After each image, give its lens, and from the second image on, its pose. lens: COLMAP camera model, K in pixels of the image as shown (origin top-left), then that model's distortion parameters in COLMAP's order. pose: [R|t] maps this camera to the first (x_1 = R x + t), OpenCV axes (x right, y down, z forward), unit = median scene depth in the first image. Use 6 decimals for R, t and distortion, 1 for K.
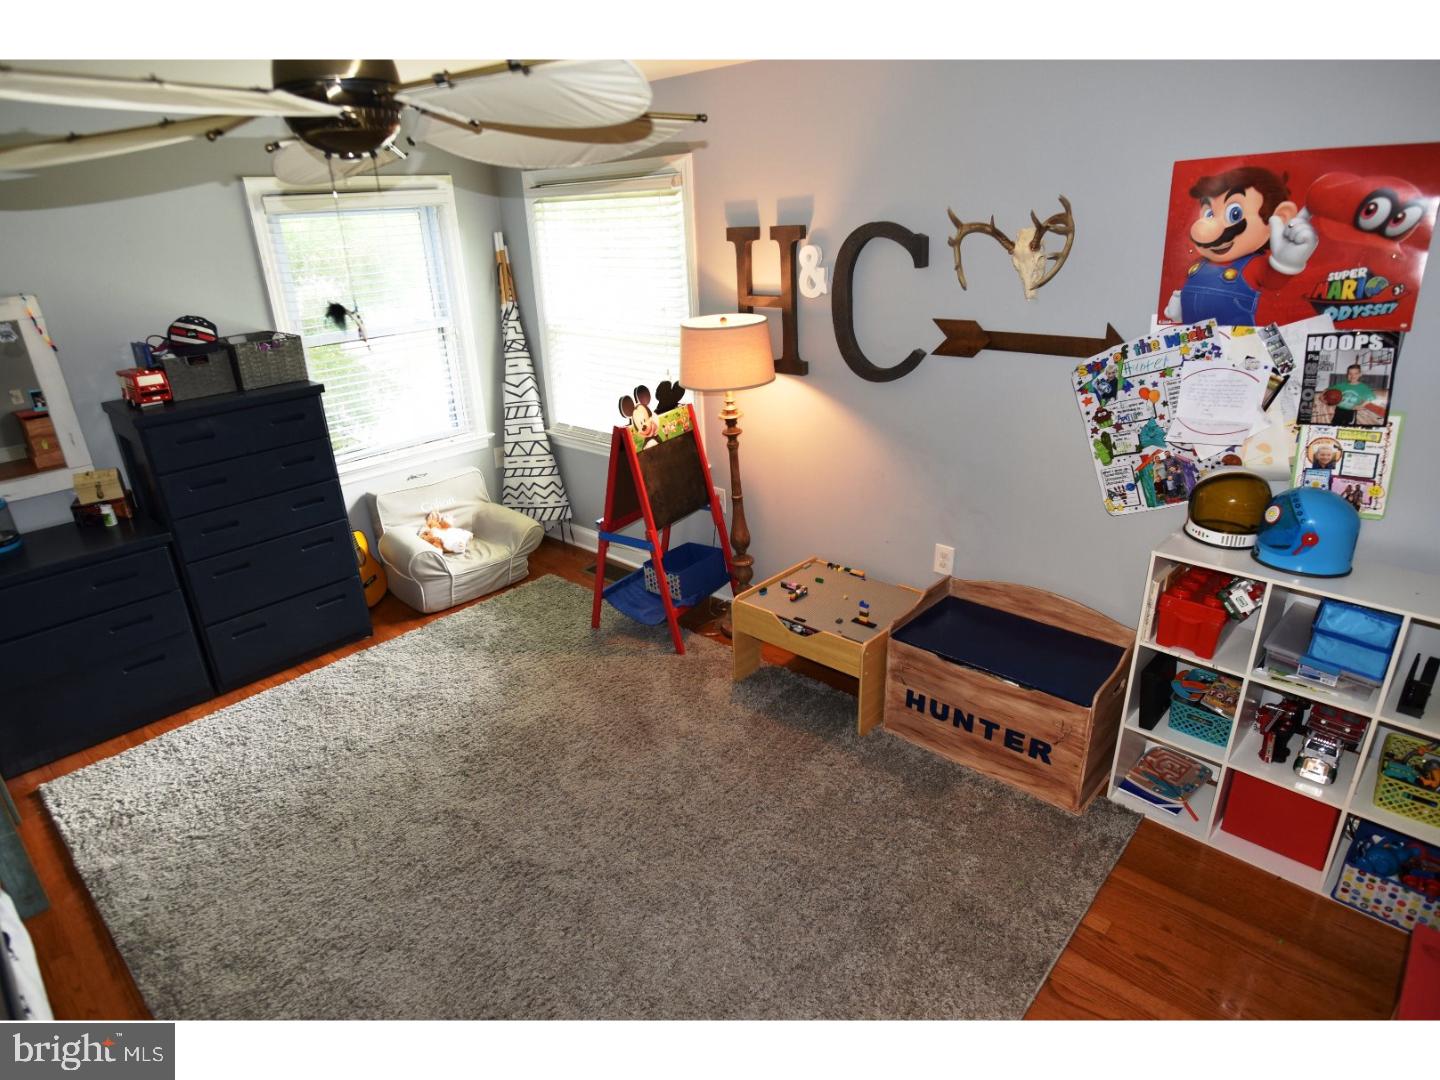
lens RADIAL K [[835.8, 0, 720.0], [0, 835.8, 540.0], [0, 0, 1]] dist [-0.078172, 0.036119]
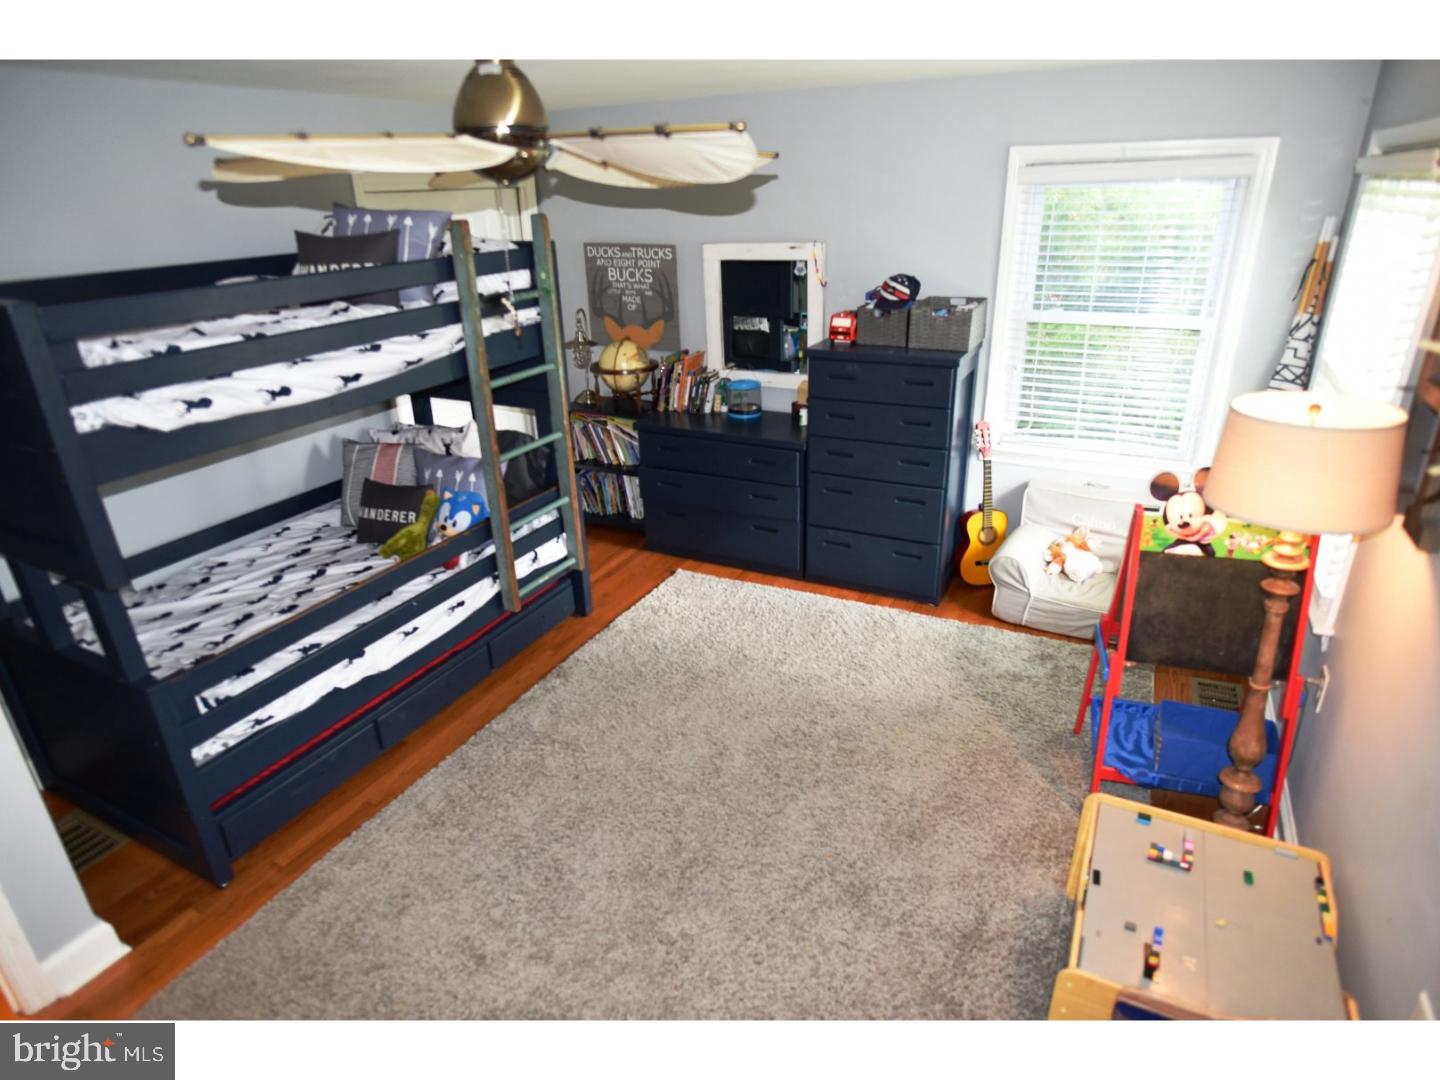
lens RADIAL K [[825.9, 0, 712.0], [0, 825.9, 539.9], [0, 0, 1]] dist [-0.044501, 0.020759]
pose [[0.249444, 0.406887, -0.878761, 0.410484], [-0.335949, 0.887450, 0.315549, -0.204180], [0.908249, 0.216507, 0.358062, 0.398465]]
